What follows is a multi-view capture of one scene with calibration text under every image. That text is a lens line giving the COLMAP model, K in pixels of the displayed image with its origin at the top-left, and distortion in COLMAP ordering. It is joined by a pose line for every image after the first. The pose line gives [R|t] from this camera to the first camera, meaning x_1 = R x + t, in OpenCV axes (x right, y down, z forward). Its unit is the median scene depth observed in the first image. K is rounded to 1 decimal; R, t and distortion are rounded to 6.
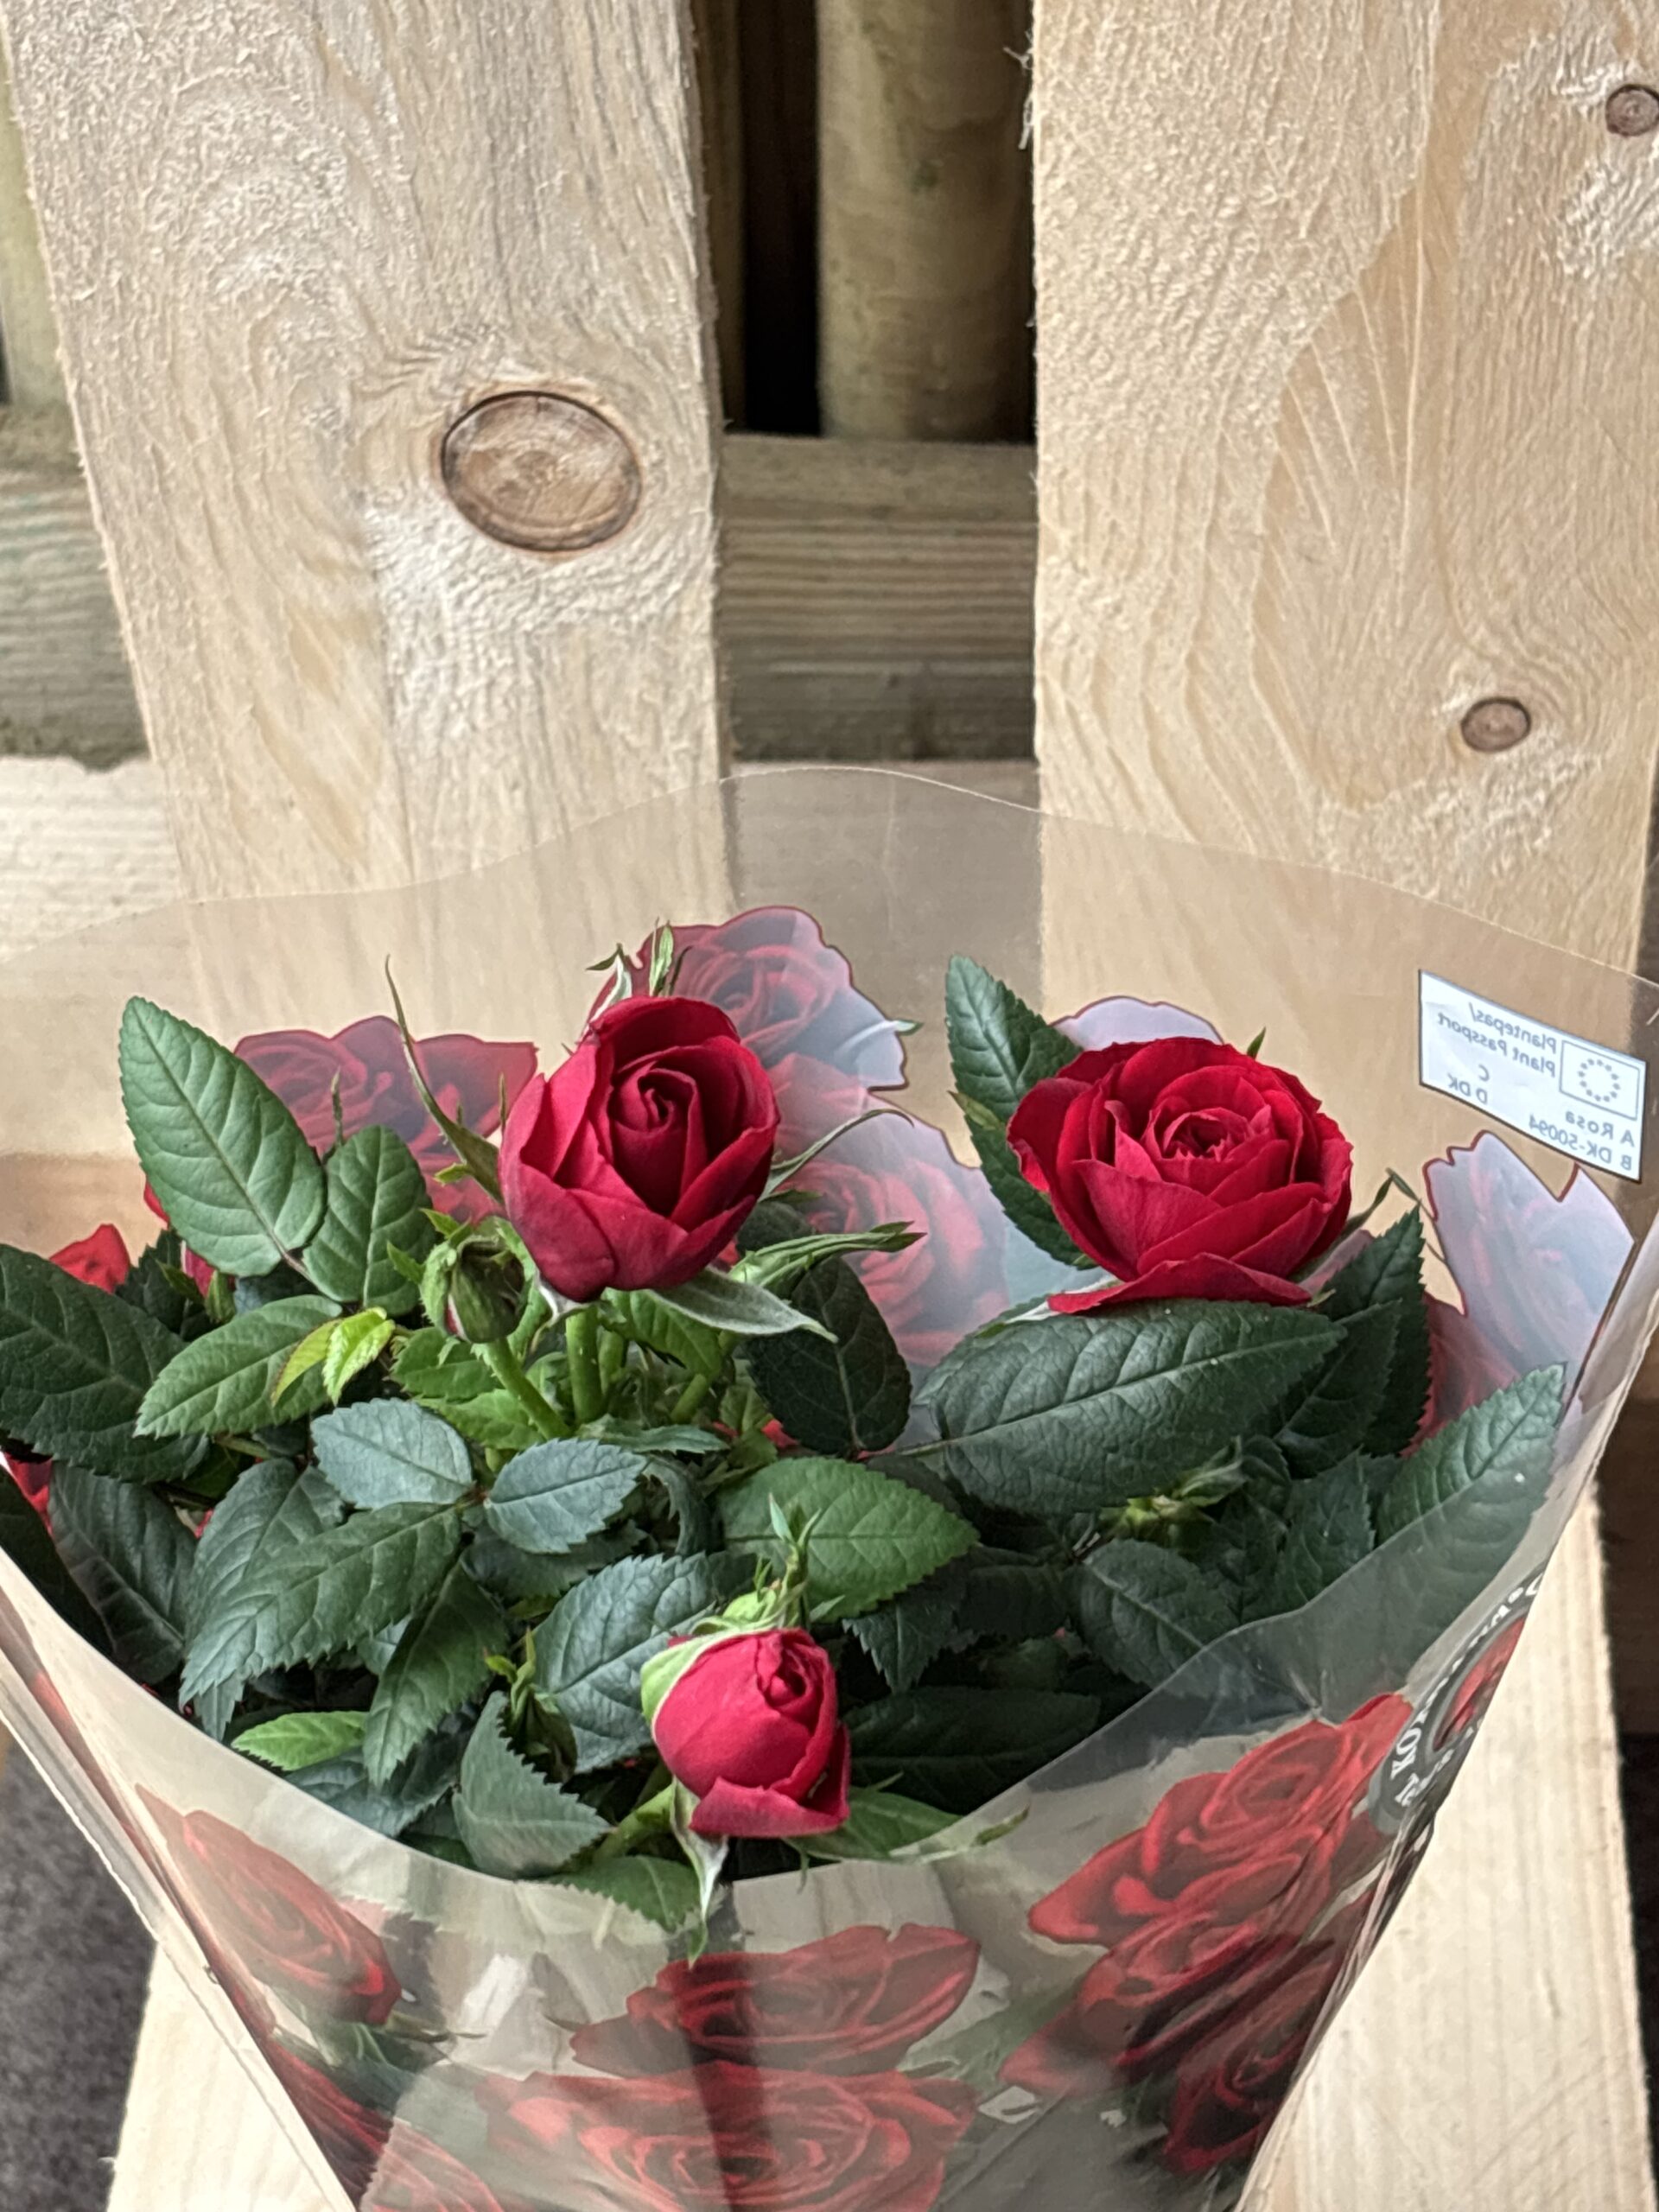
lens RADIAL K [[5157.8, 0, 860.1], [0, 5157.8, 1123.6], [0, 0, 1]] dist [0.149002, 0.000000]
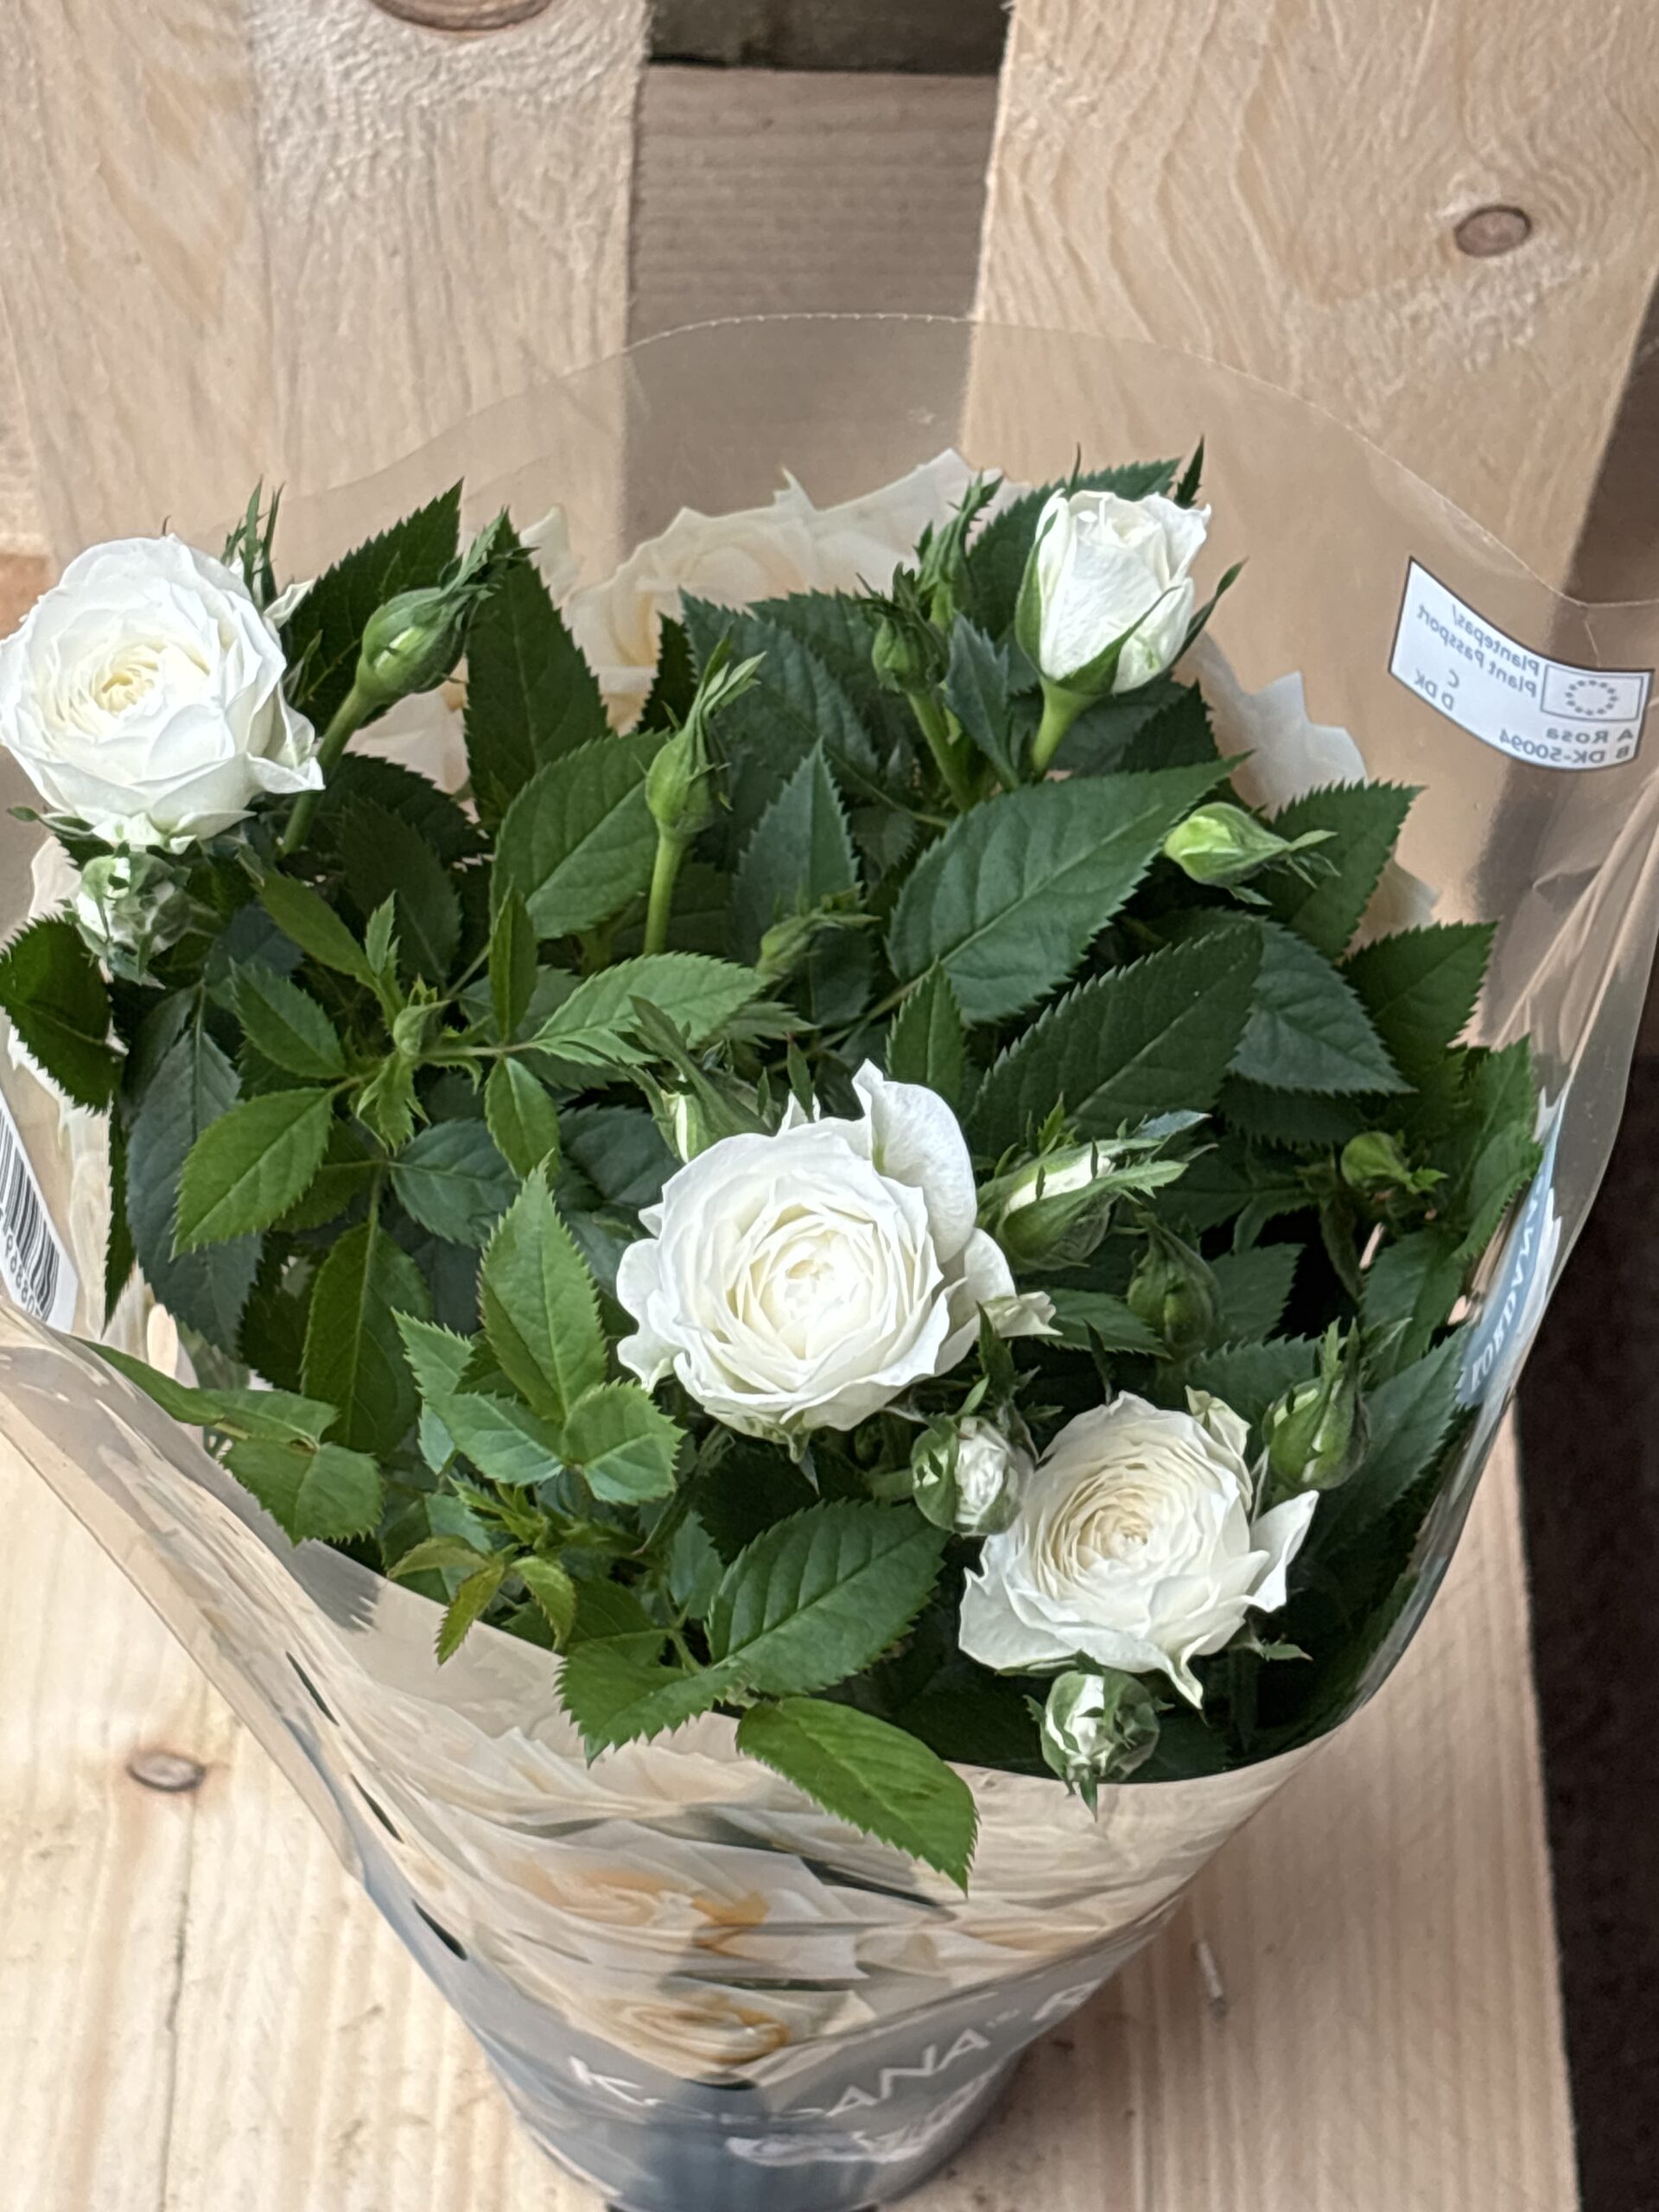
lens RADIAL K [[5157.8, 0, 871.5], [0, 5157.8, 1089.3], [0, 0, 1]] dist [0.149002, 0.000000]
pose [[0.994840, 0.007357, 0.101189, -0.079817], [-0.034712, 0.961860, 0.271329, -0.184306], [-0.095334, -0.273442, 0.957153, 0.106060]]
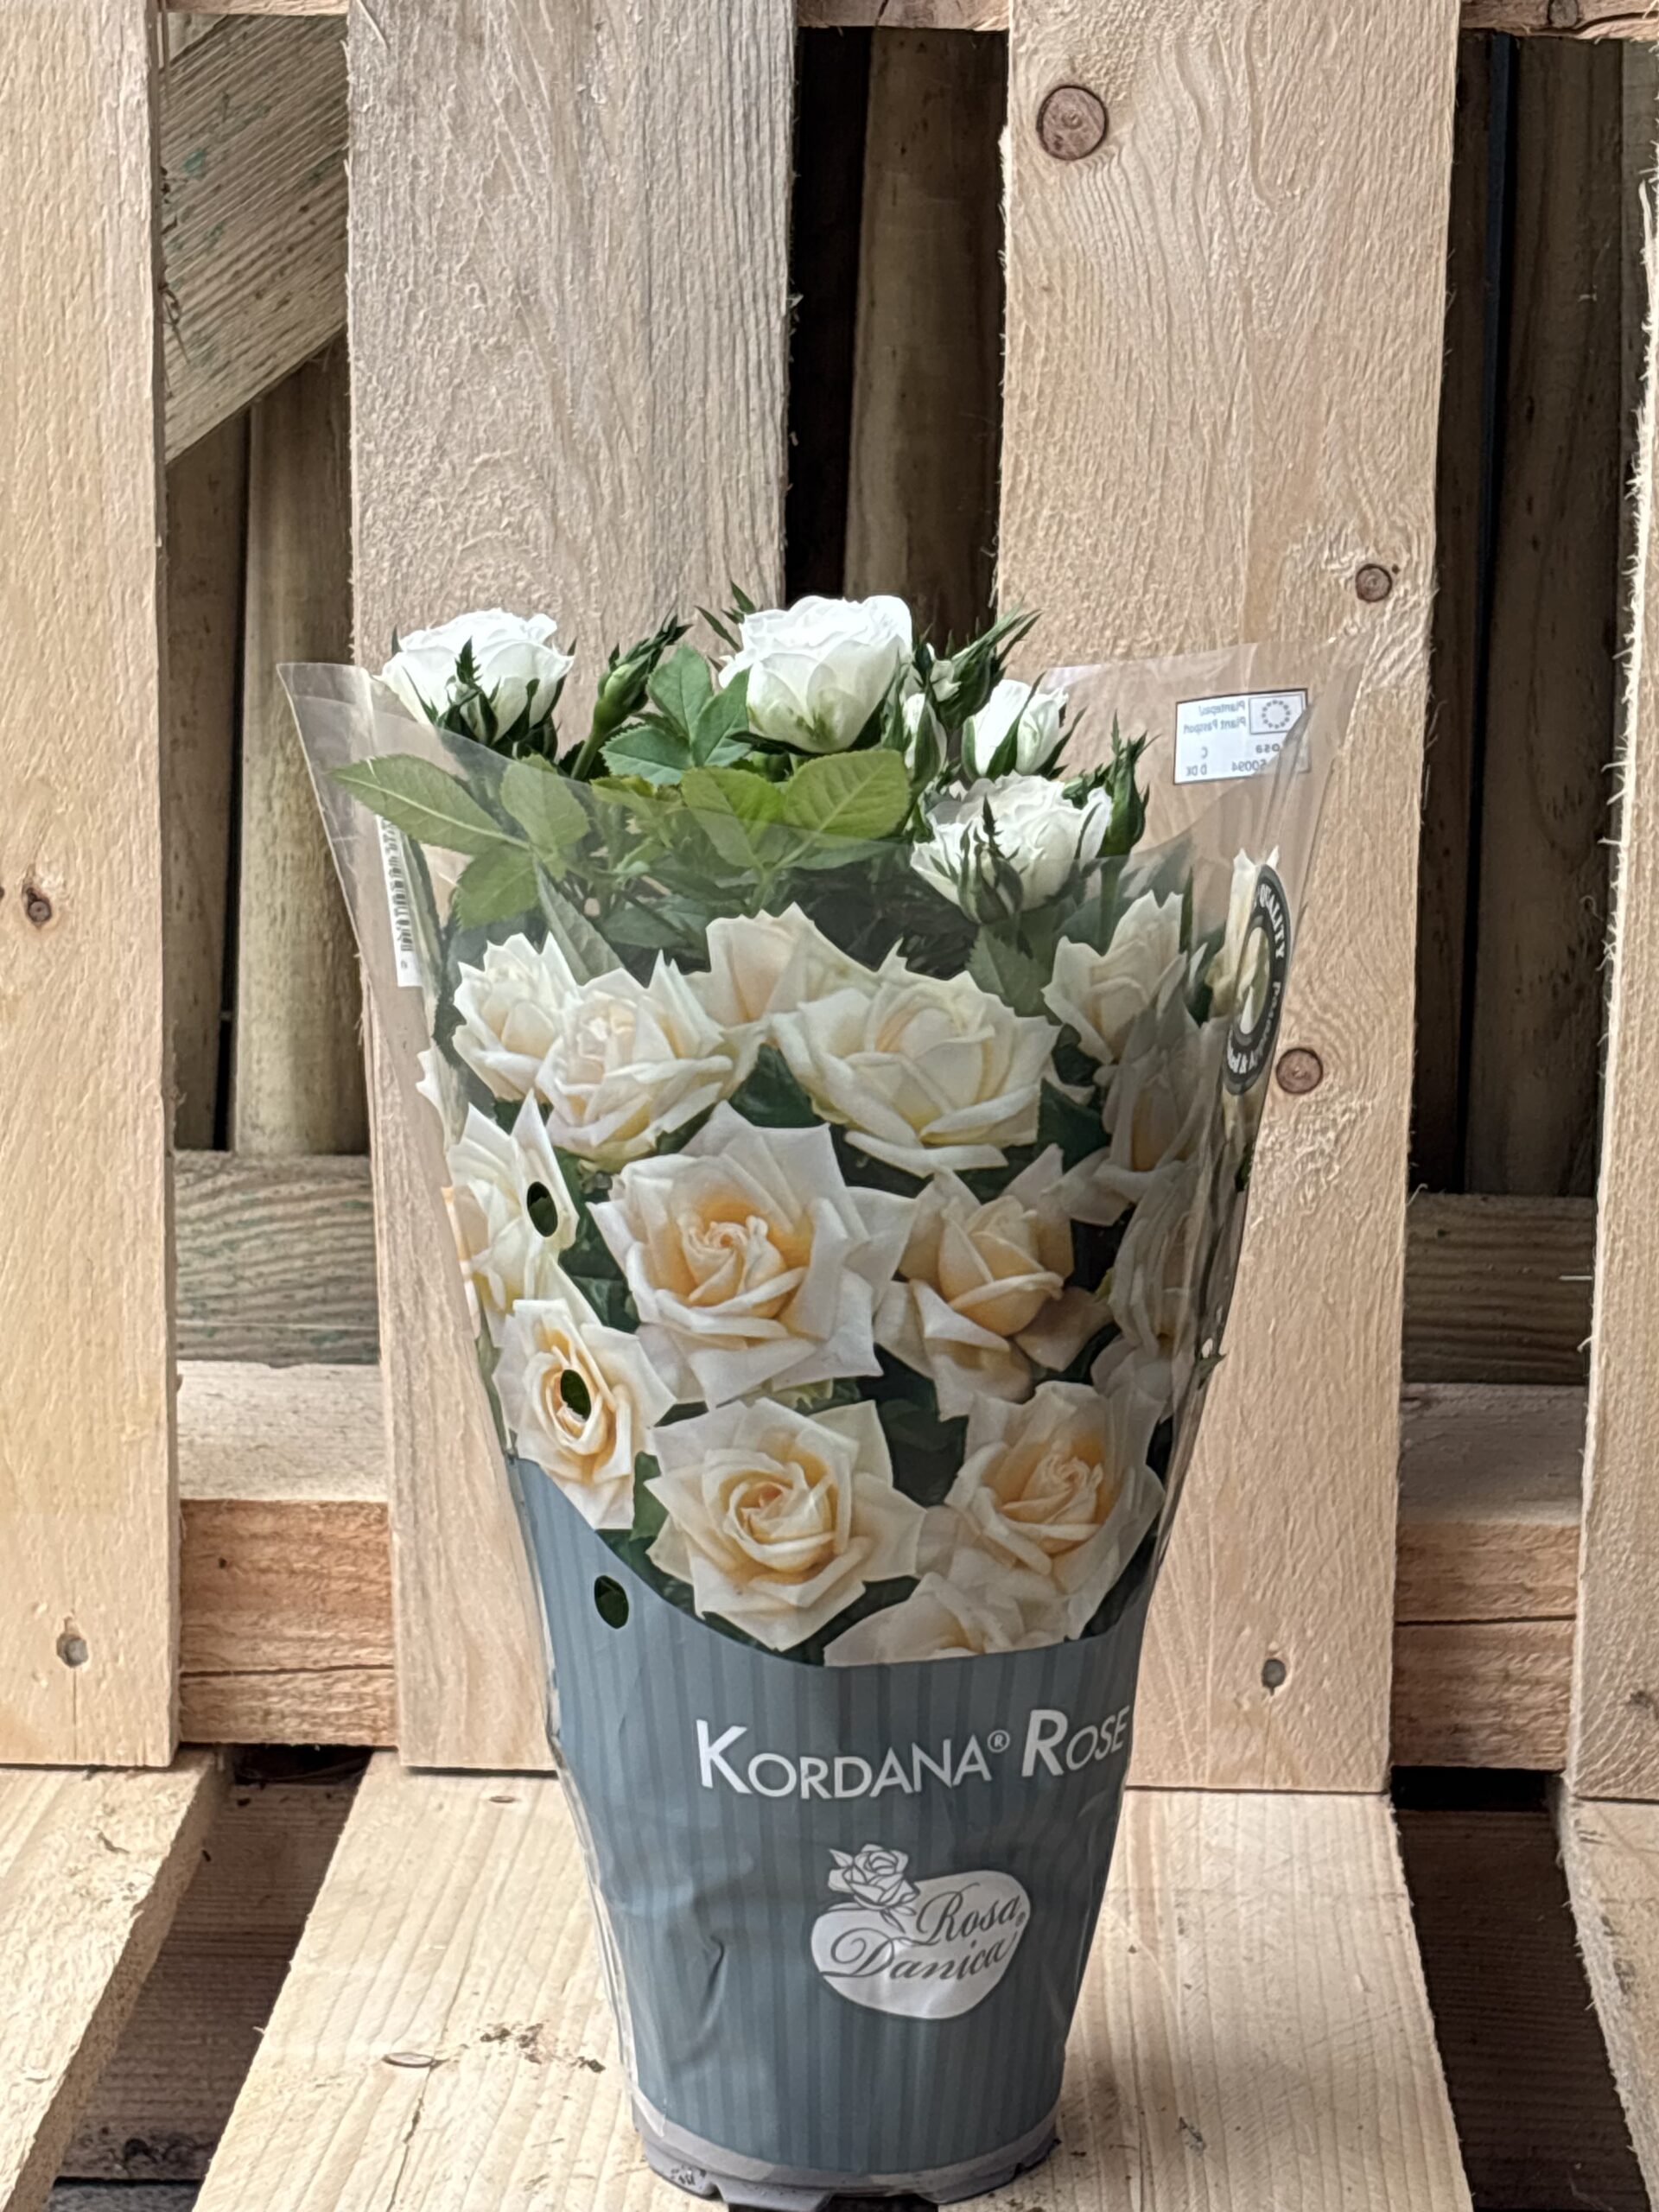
lens RADIAL K [[5157.8, 0, 852.0], [0, 5157.8, 1111.7], [0, 0, 1]] dist [0.149002, 0.000000]
pose [[0.998982, 0.040939, 0.018943, -0.033054], [-0.025171, 0.854380, -0.519038, 0.733395], [-0.037433, 0.518033, 0.854541, -0.255531]]
